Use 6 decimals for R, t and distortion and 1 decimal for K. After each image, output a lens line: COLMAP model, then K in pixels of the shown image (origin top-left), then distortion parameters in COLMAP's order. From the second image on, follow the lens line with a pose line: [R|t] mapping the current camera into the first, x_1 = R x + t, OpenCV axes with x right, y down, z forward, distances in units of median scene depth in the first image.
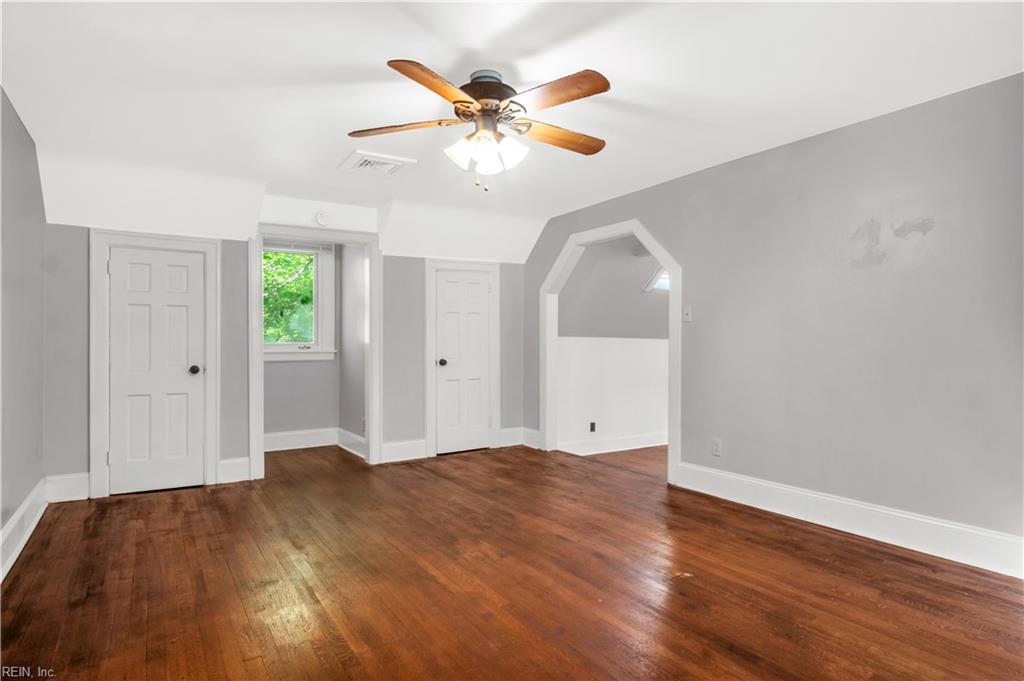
lens RADIAL K [[559.3, 0, 512.9], [0, 559.3, 340.3], [0, 0, 1]] dist [-0.007154, 0.001208]
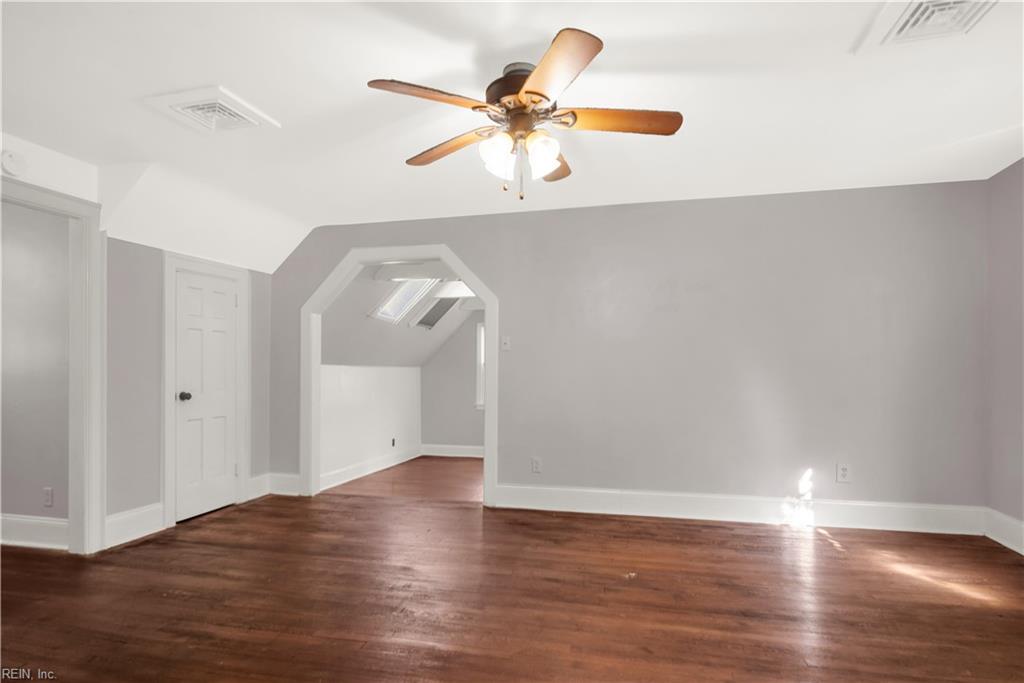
lens RADIAL K [[559.3, 0, 515.8], [0, 559.3, 369.8], [0, 0, 1]] dist [-0.007154, 0.001208]
pose [[0.726907, 0.002994, 0.686730, -0.339205], [-0.004322, 0.999991, 0.000215, 0.002881], [-0.686722, -0.003124, 0.726913, 0.180273]]
